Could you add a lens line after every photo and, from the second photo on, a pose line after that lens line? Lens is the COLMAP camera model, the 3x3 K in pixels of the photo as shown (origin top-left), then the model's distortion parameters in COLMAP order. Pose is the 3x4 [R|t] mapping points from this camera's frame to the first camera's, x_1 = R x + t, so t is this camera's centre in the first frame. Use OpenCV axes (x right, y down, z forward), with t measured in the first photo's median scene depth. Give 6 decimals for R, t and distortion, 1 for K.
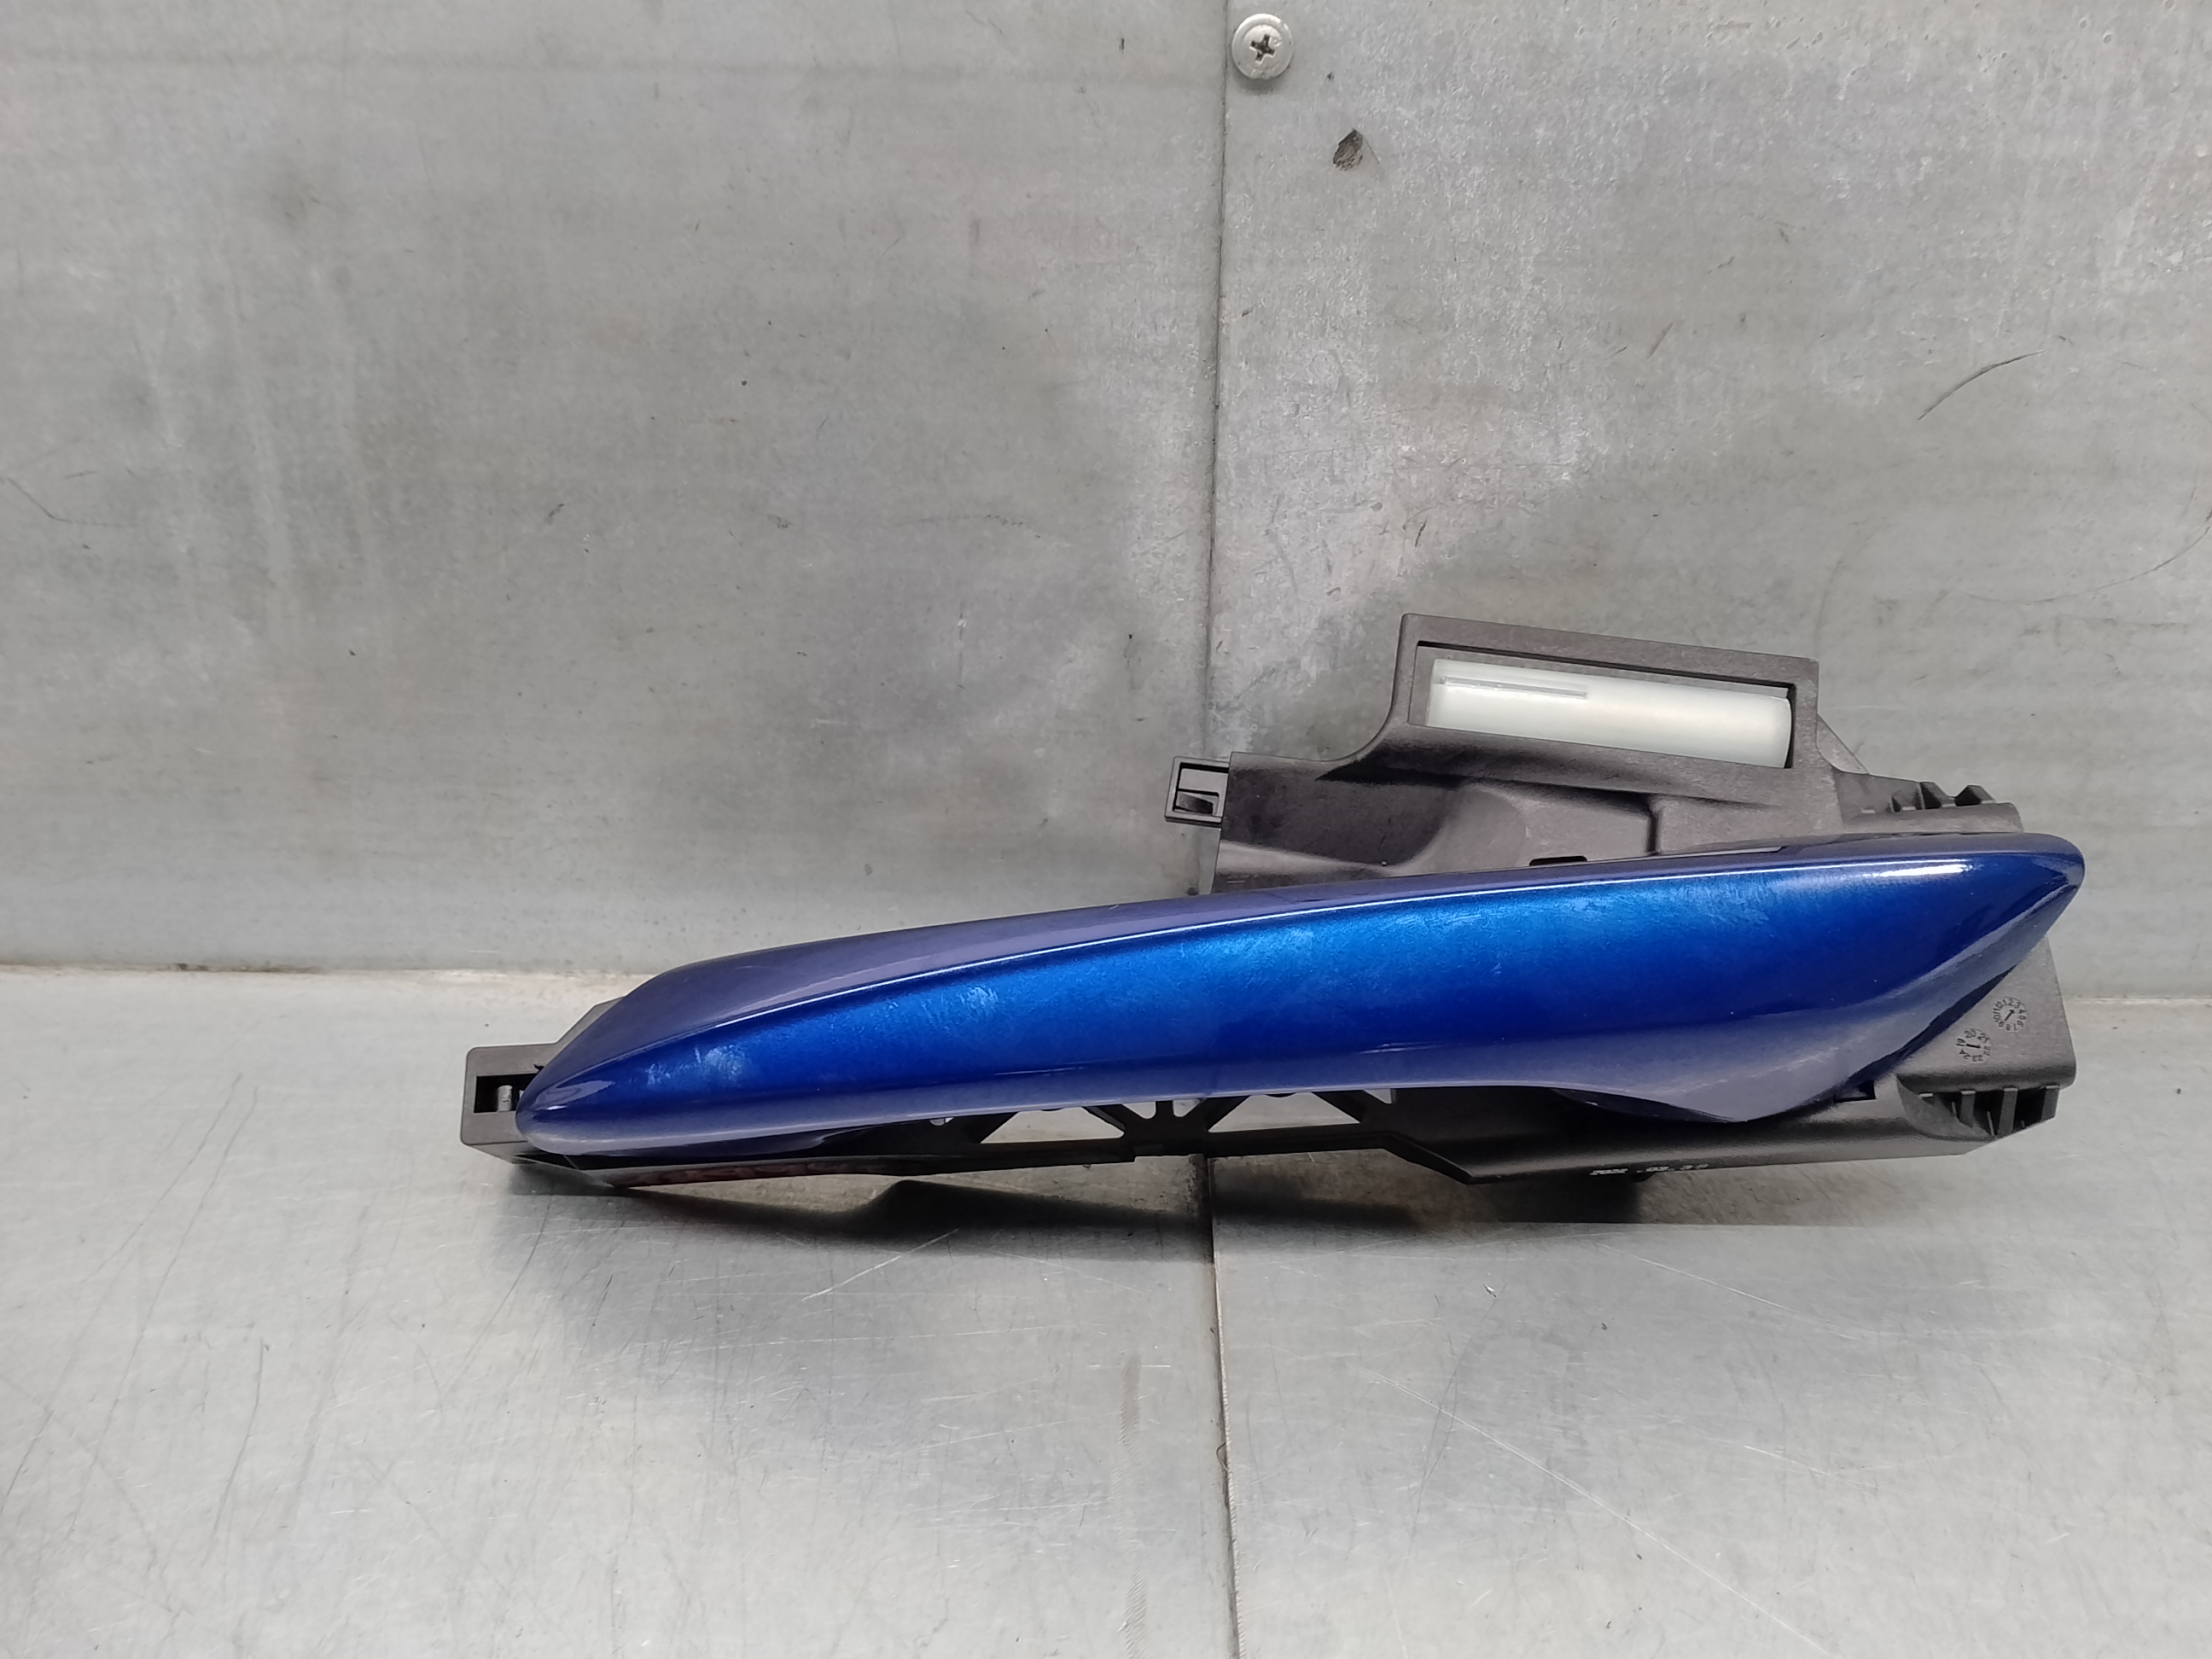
lens RADIAL K [[1698.6, 0, 1107.1], [0, 1698.6, 858.2], [0, 0, 1]] dist [0.024533, -0.081908]
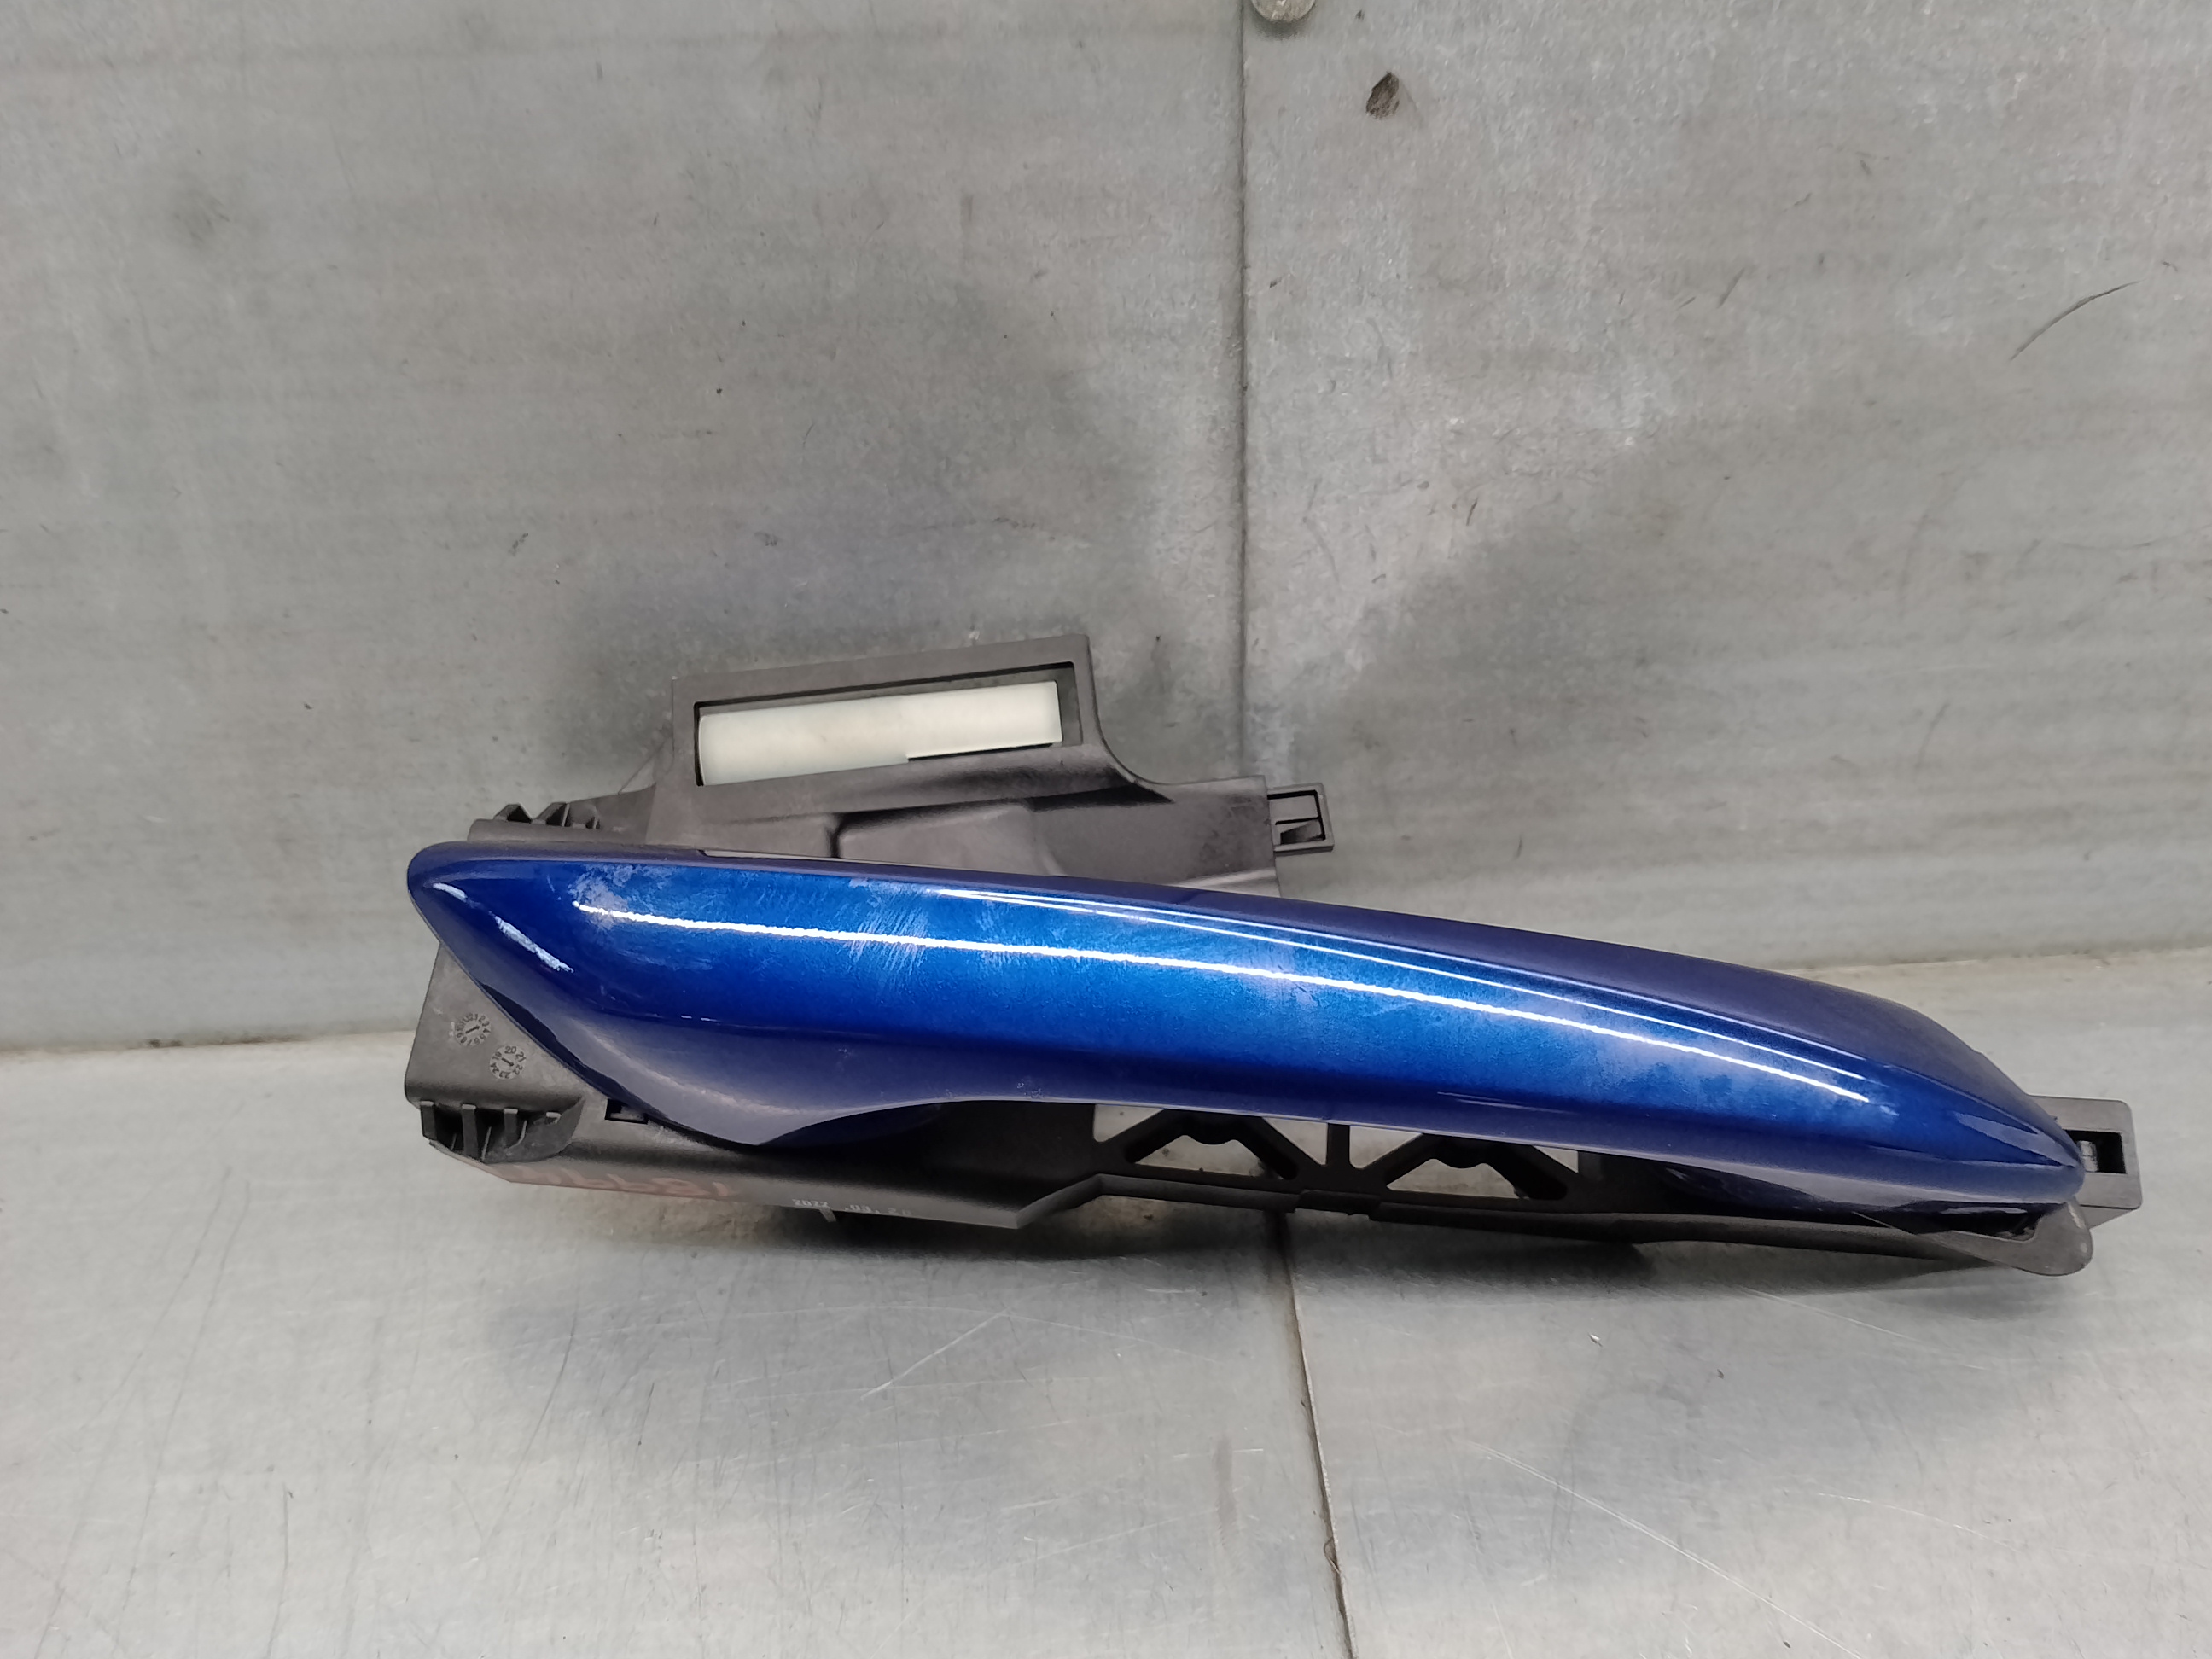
lens RADIAL K [[1698.6, 0, 1106.7], [0, 1698.6, 853.1], [0, 0, 1]] dist [0.024533, -0.081908]
pose [[0.997984, -0.061547, 0.015499, -0.038007], [0.060340, 0.995789, 0.069010, -0.085995], [-0.019681, -0.067935, 0.997496, 0.082162]]
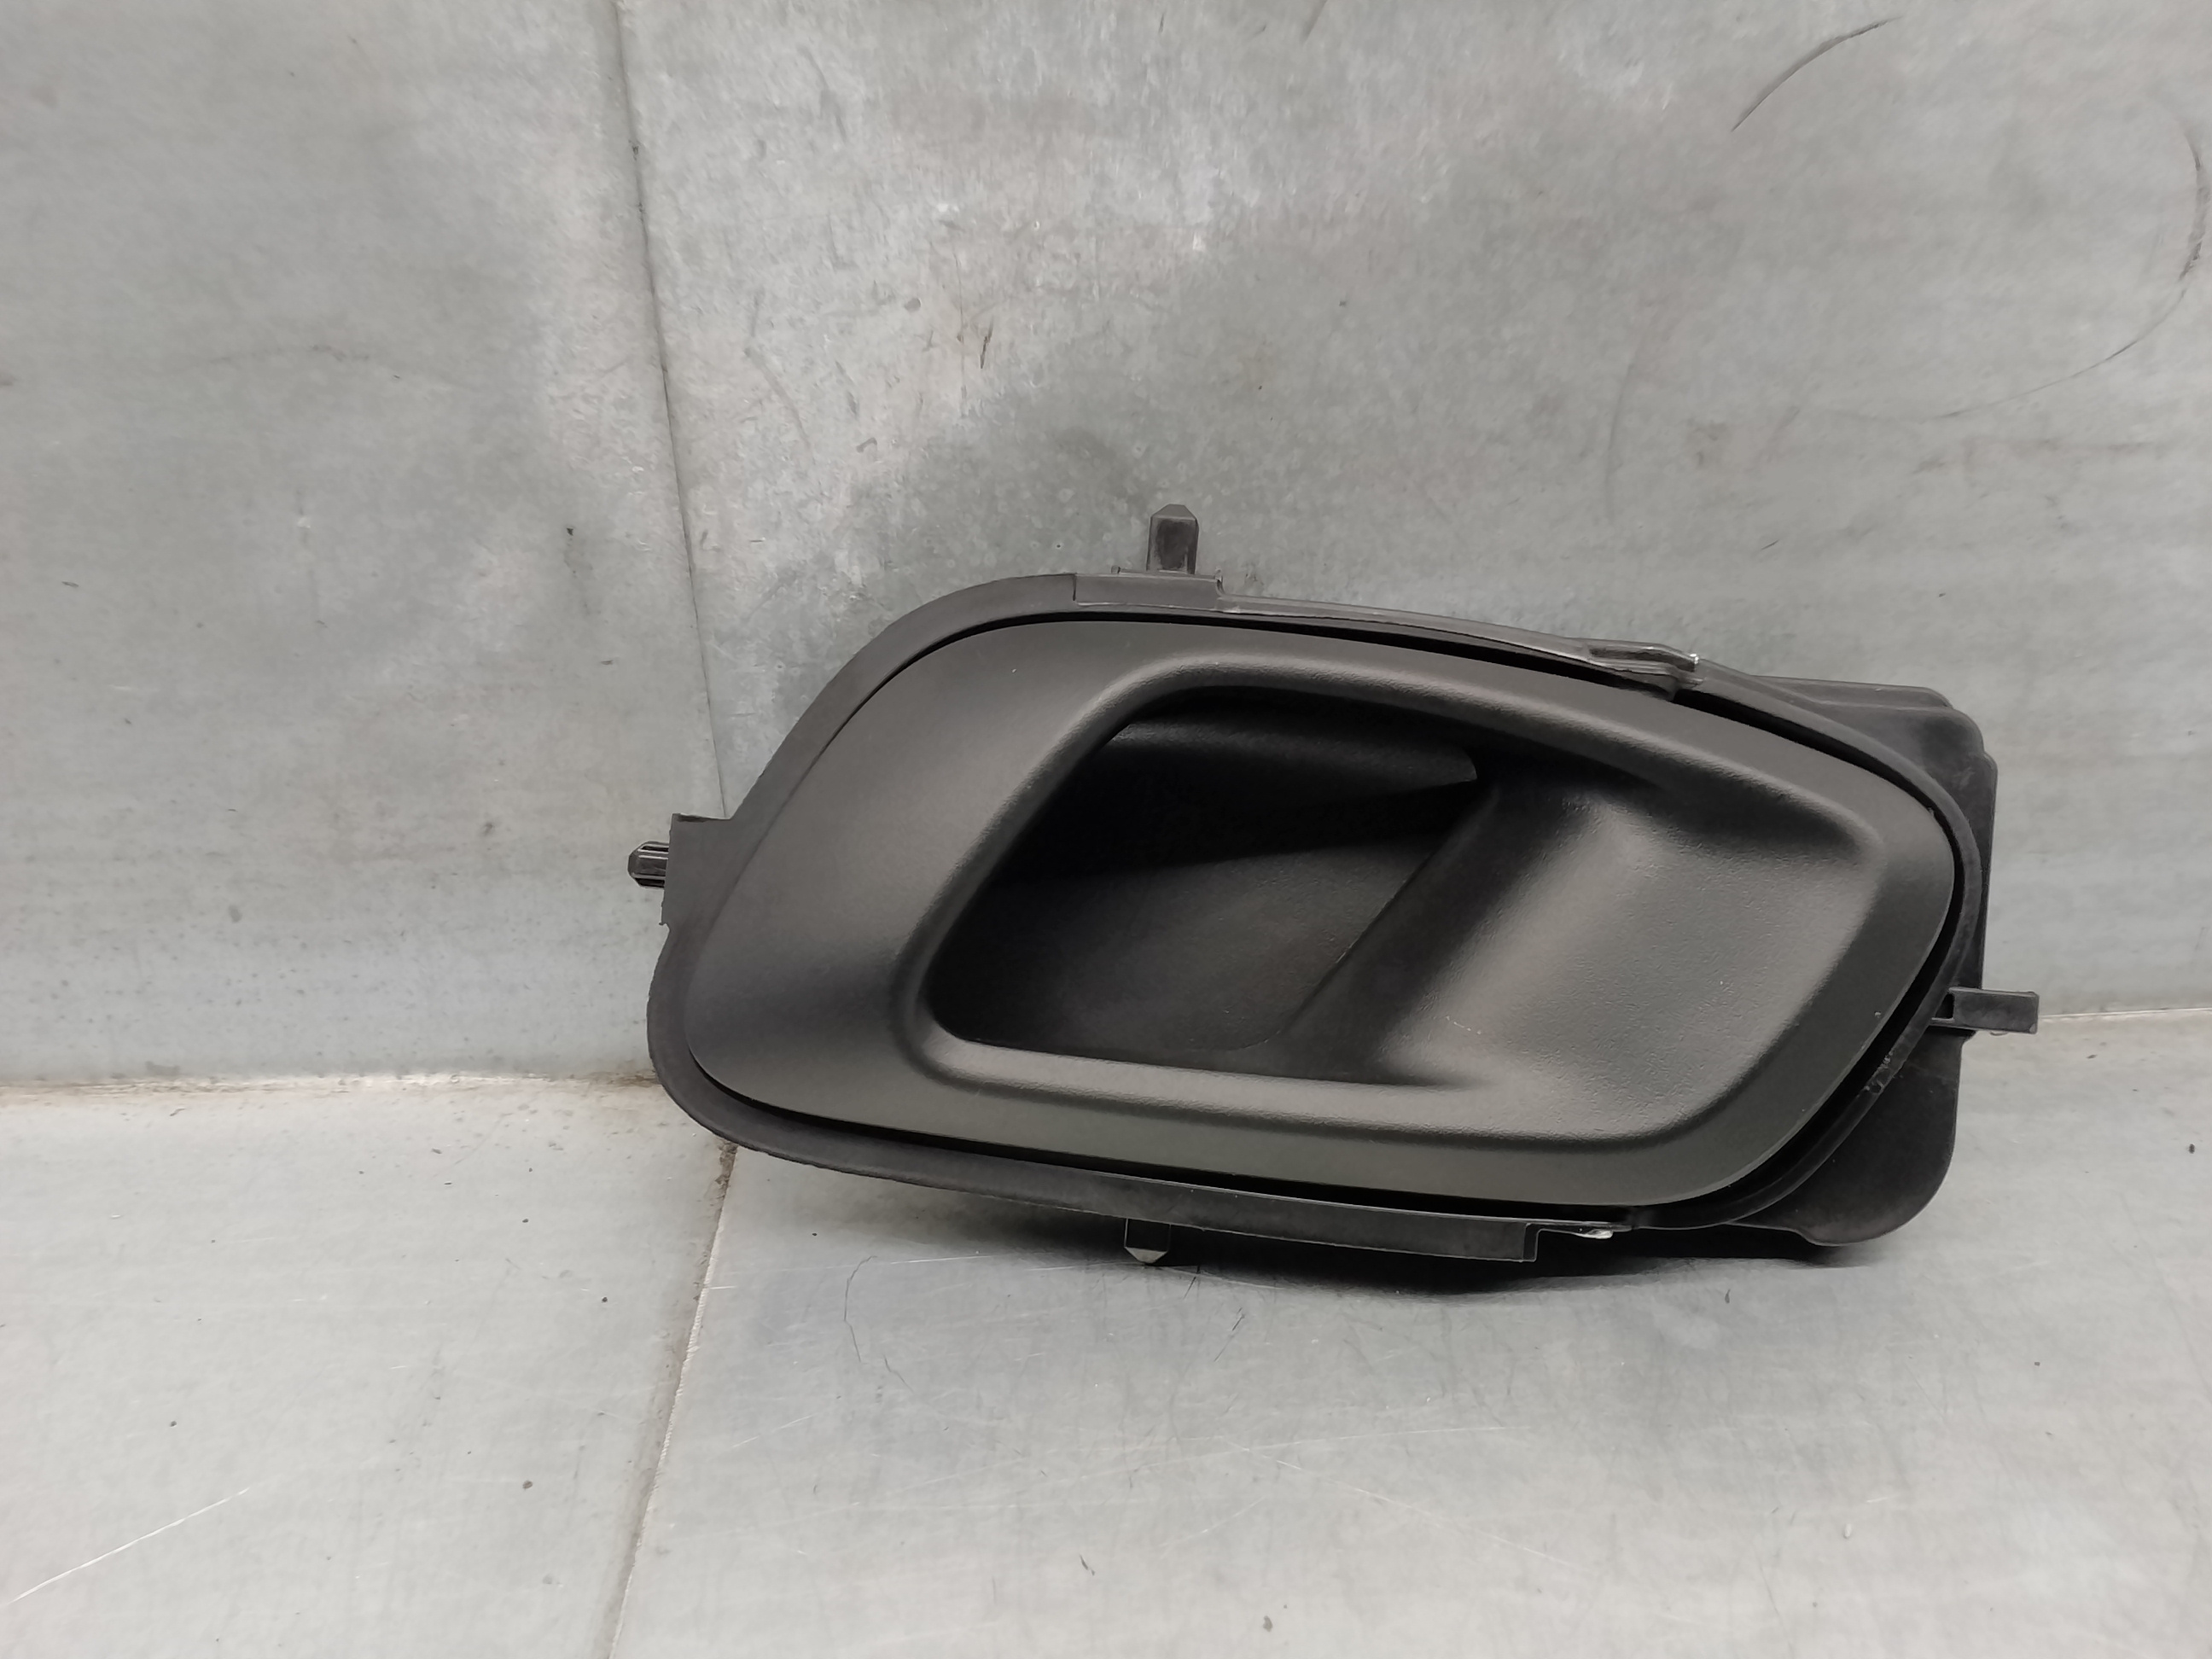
lens RADIAL K [[1698.6, 0, 1123.7], [0, 1698.6, 862.8], [0, 0, 1]] dist [0.024533, -0.081908]
pose [[0.998580, -0.046542, 0.025903, 0.217508], [0.047196, 0.998566, -0.025261, 0.024371], [-0.024691, 0.026448, 0.999345, 0.369998]]
